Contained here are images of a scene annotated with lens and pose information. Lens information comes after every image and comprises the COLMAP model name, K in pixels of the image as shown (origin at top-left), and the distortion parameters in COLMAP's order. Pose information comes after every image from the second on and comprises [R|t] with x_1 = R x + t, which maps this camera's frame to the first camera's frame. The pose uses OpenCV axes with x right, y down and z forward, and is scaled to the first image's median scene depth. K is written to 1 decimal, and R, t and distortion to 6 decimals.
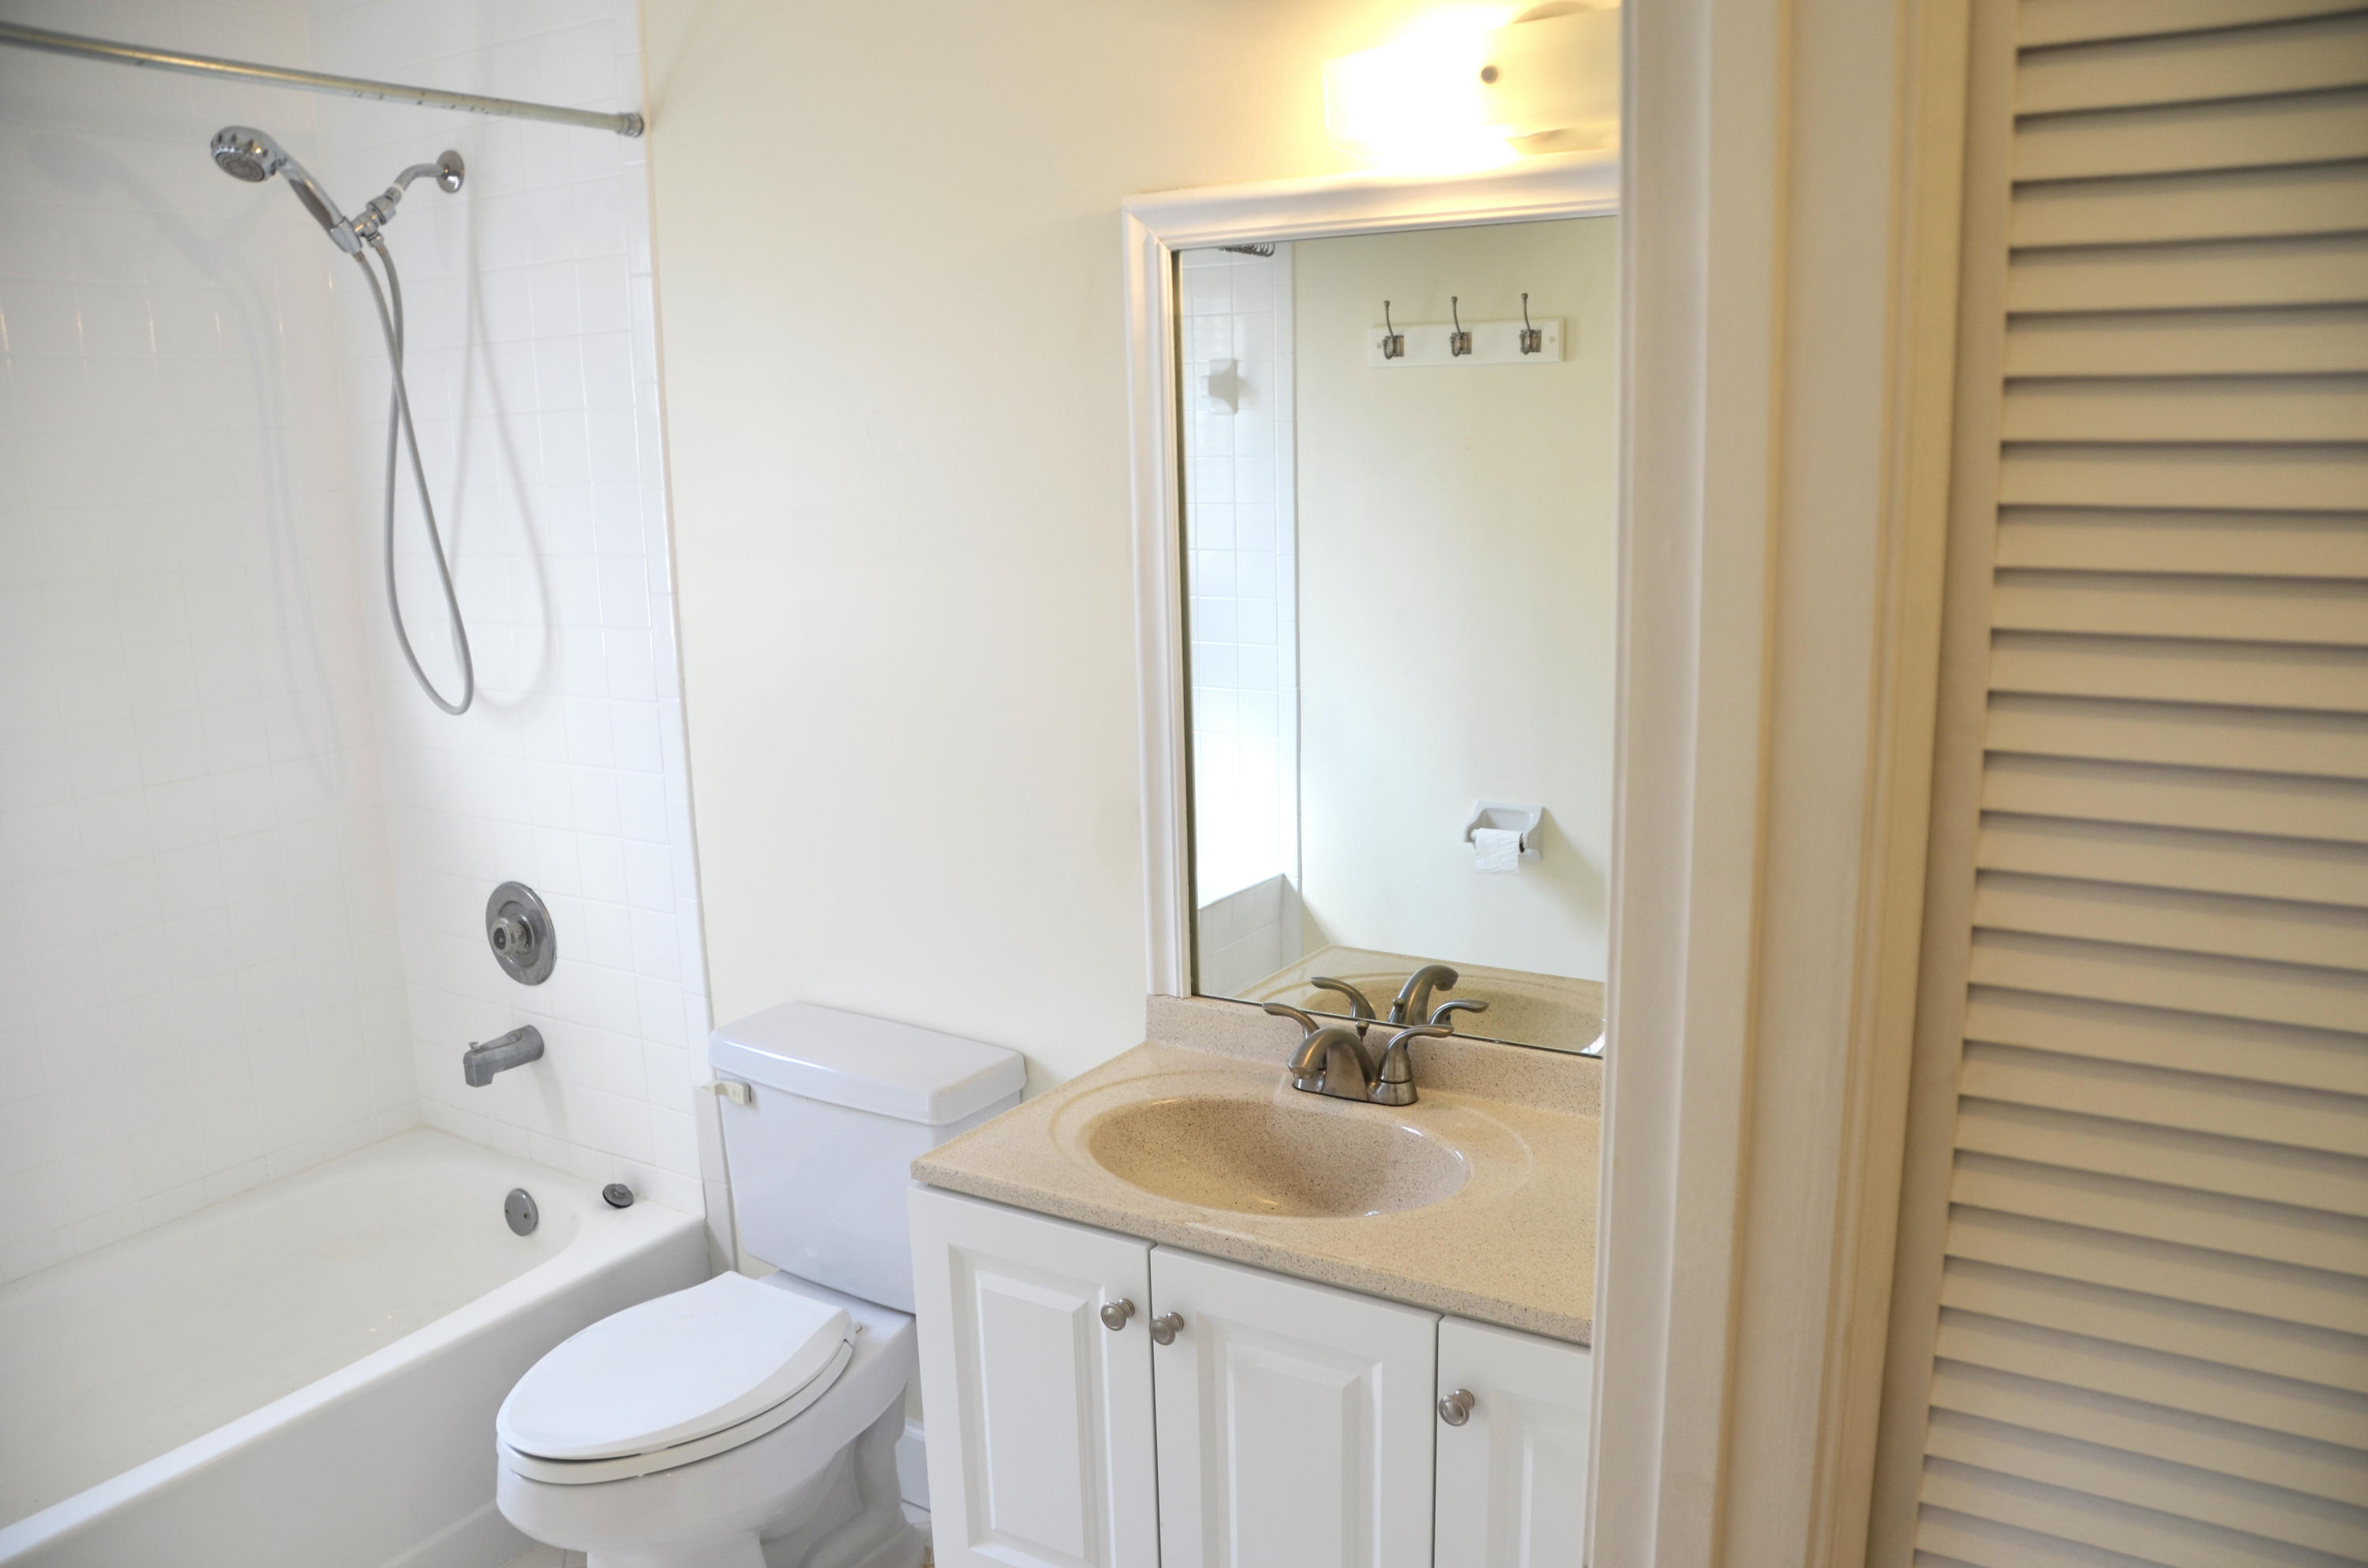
lens RADIAL K [[1820.6, 0, 1204.9], [0, 1820.6, 833.0], [0, 0, 1]] dist [-0.166380, 0.113784]
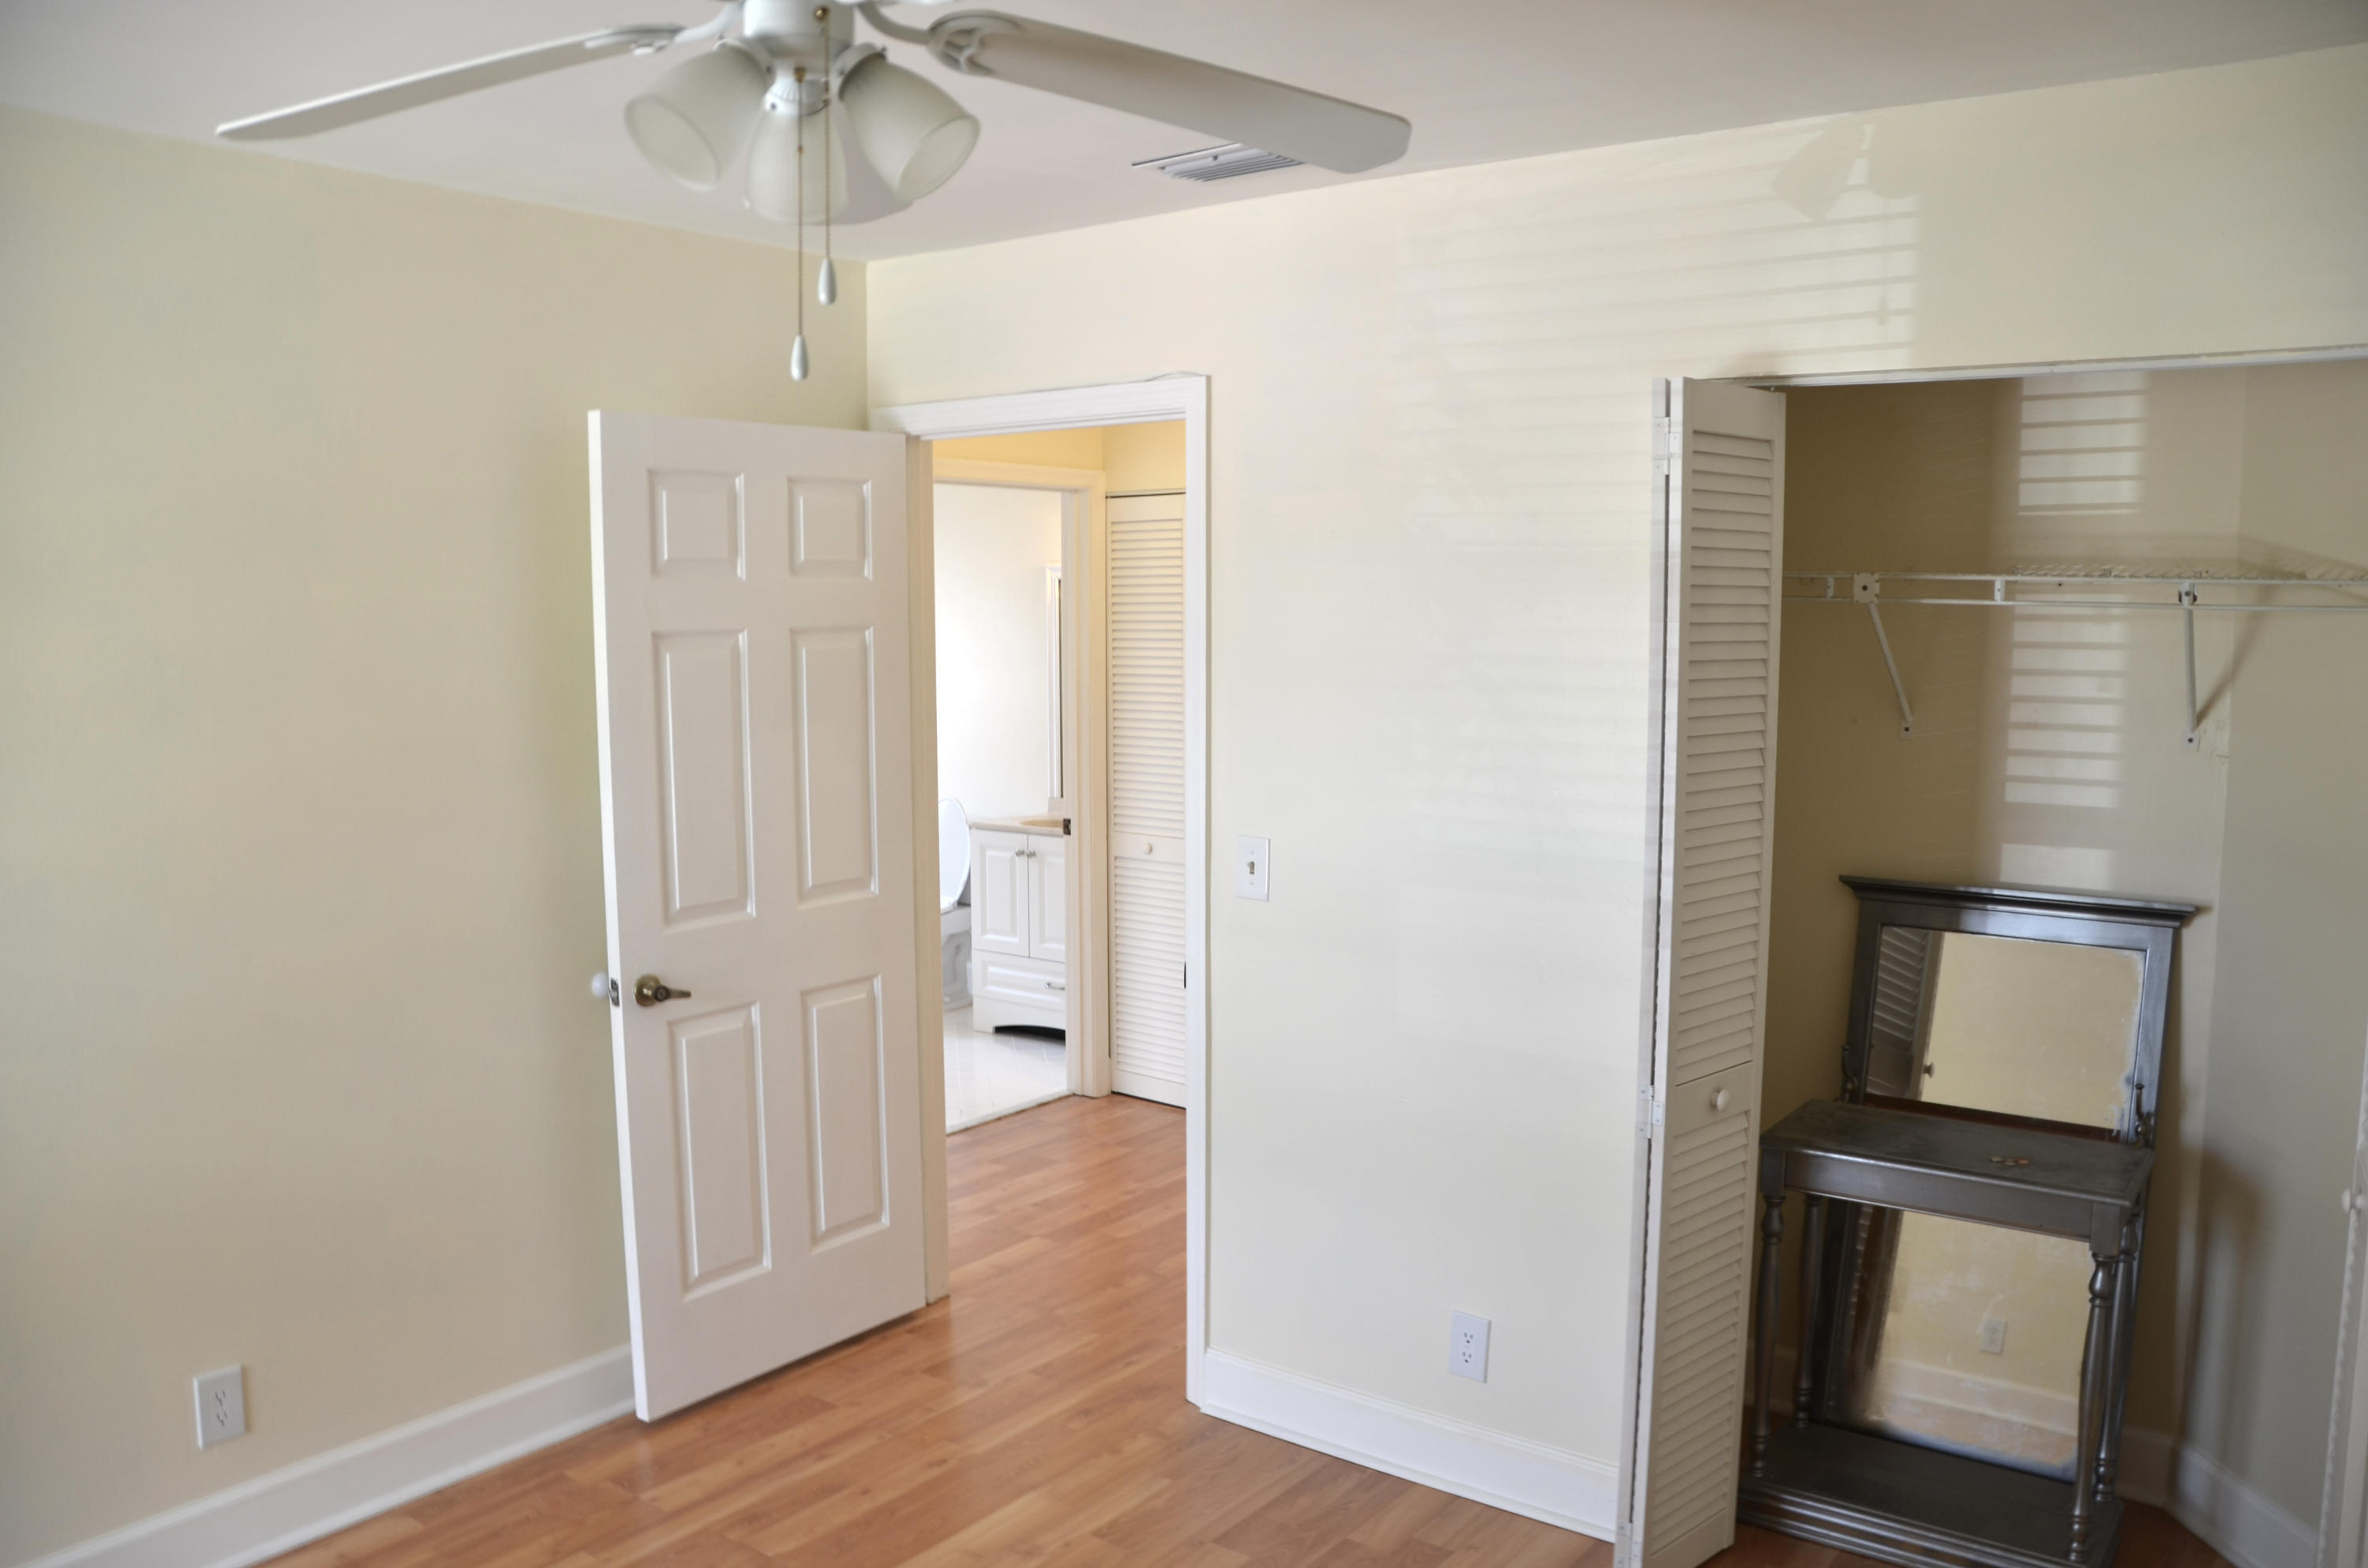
lens RADIAL K [[1820.6, 0, 1204.9], [0, 1820.6, 833.0], [0, 0, 1]] dist [-0.166380, 0.113784]
pose [[0.995808, 0.029969, -0.086417, 0.542602], [-0.037060, 0.995972, -0.081653, 0.415639], [0.083622, 0.084513, 0.992907, -2.270533]]
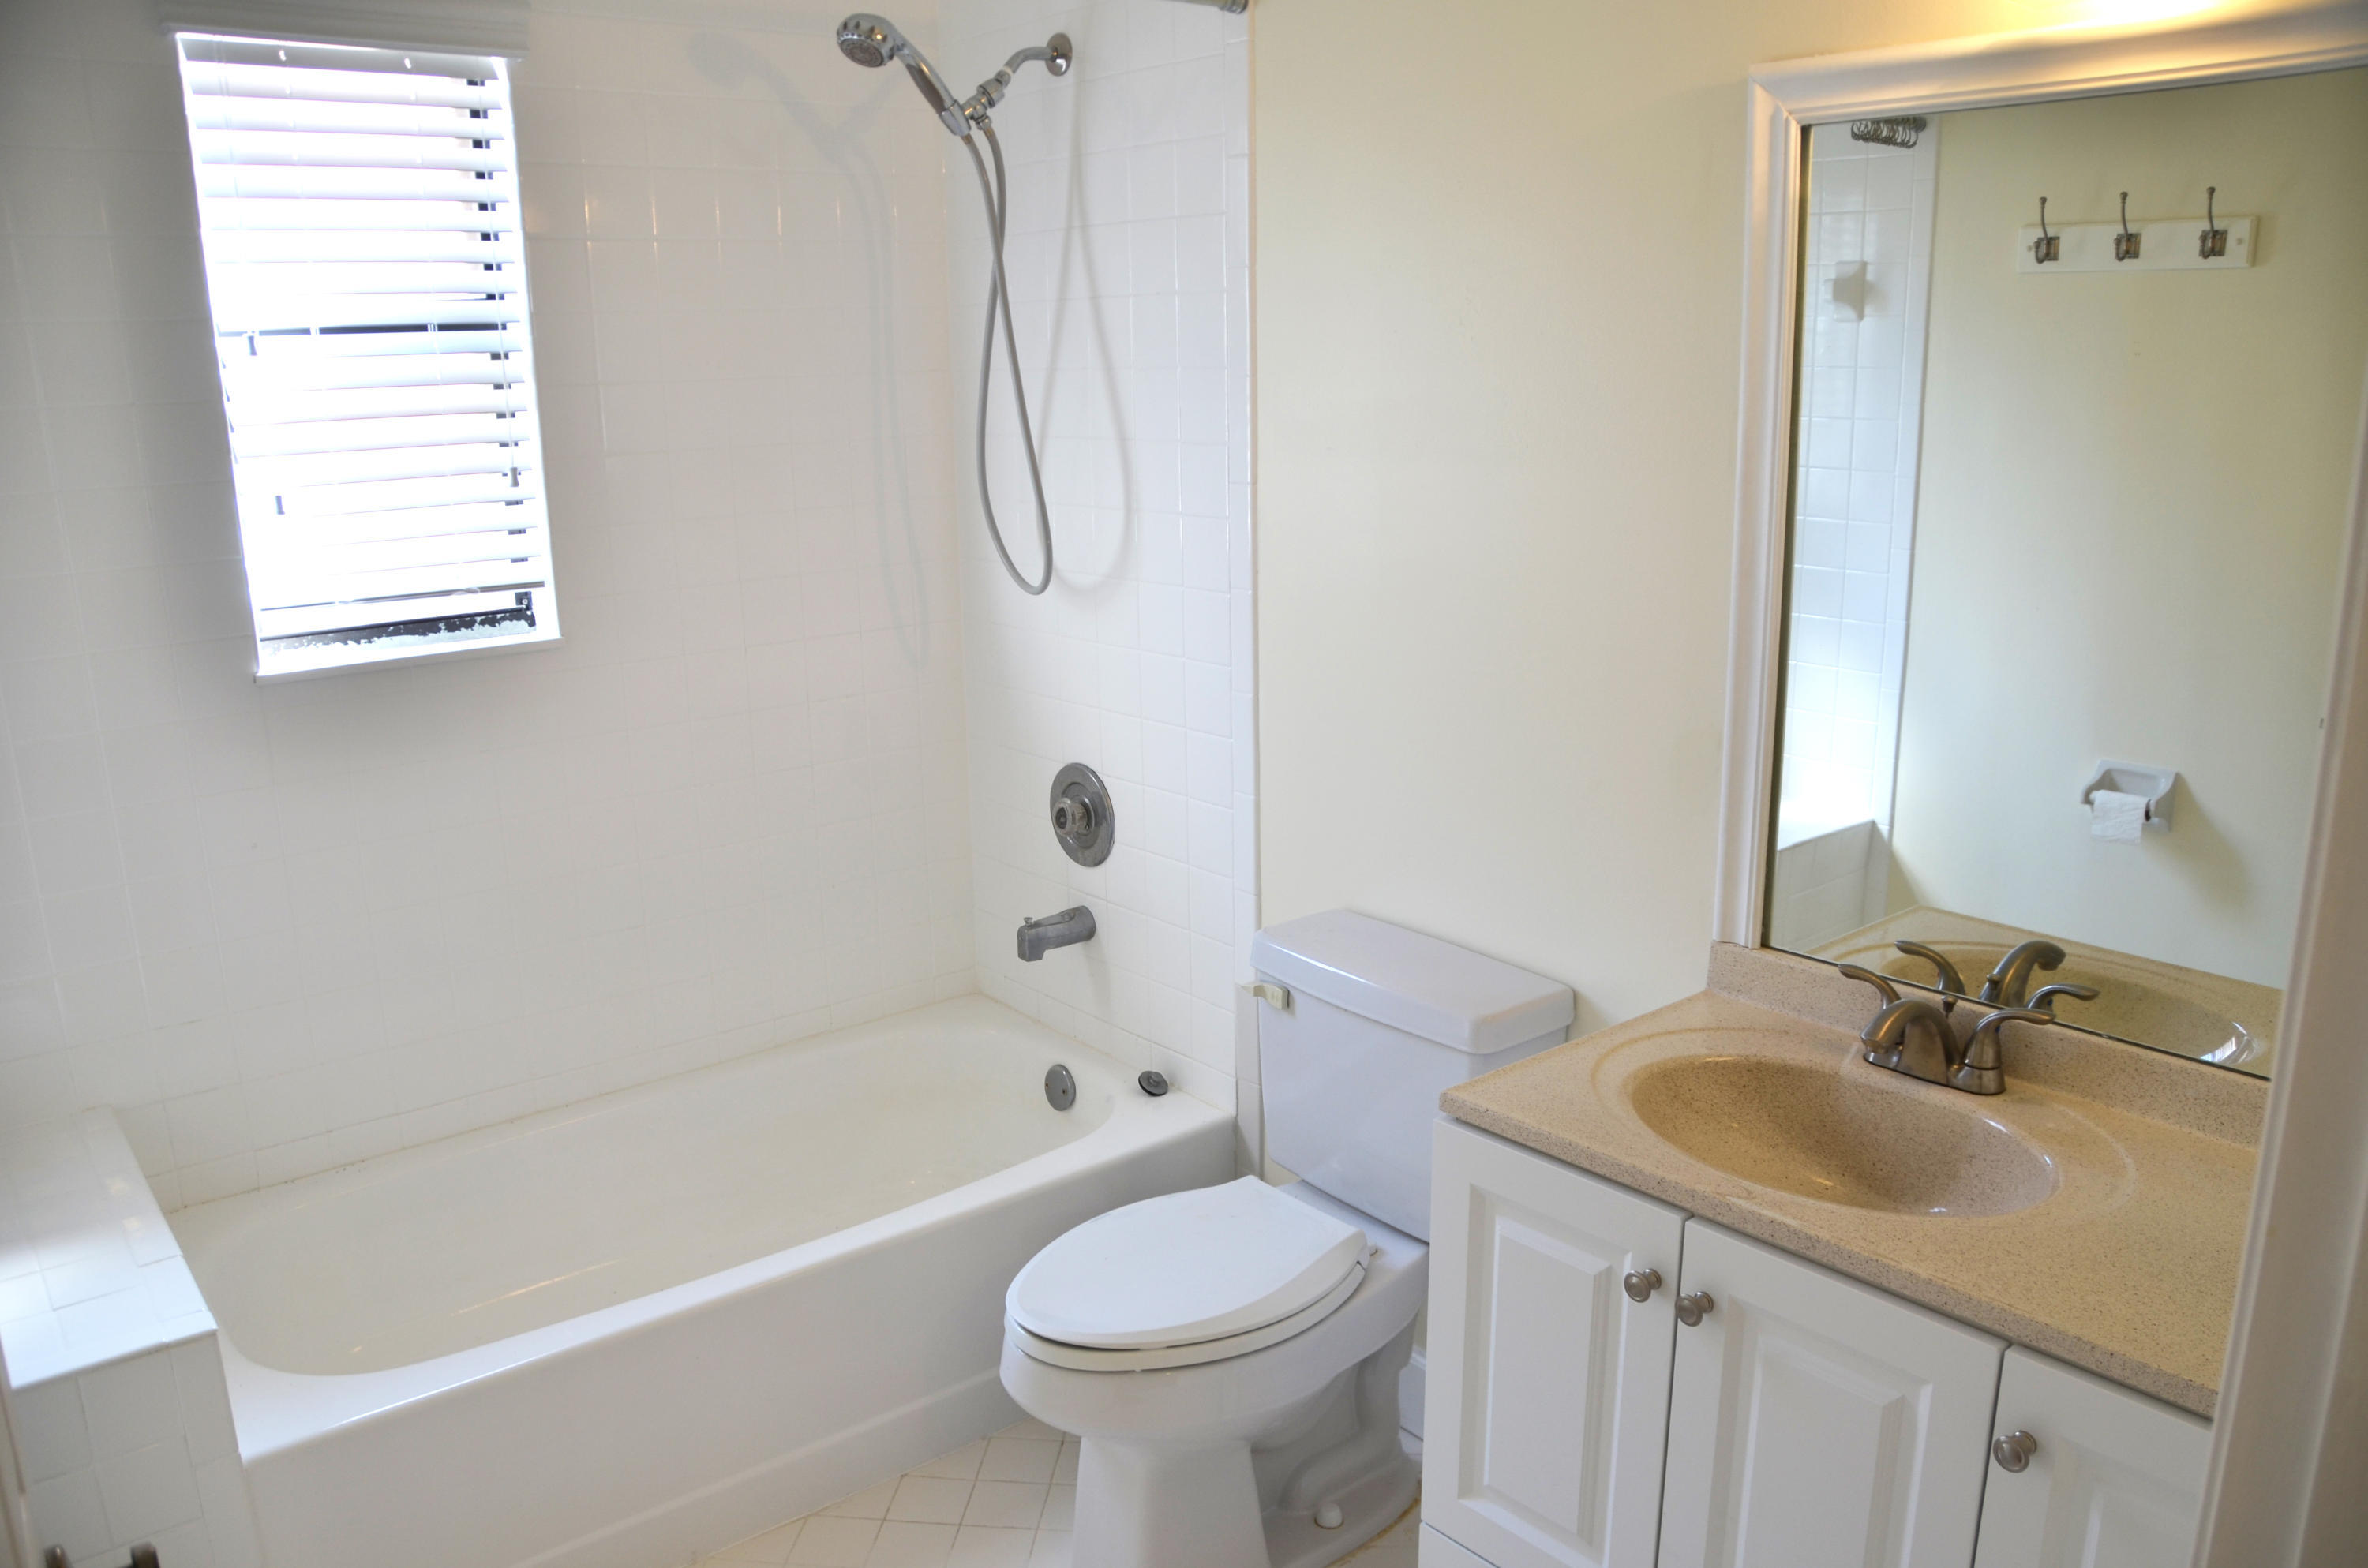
lens RADIAL K [[1820.6, 0, 1204.9], [0, 1820.6, 833.0], [0, 0, 1]] dist [-0.166380, 0.113784]
pose [[0.947366, 0.089713, -0.307326, -0.000122], [-0.074405, 0.995349, 0.061194, -0.002182], [0.311386, -0.035106, 0.949635, 0.052632]]
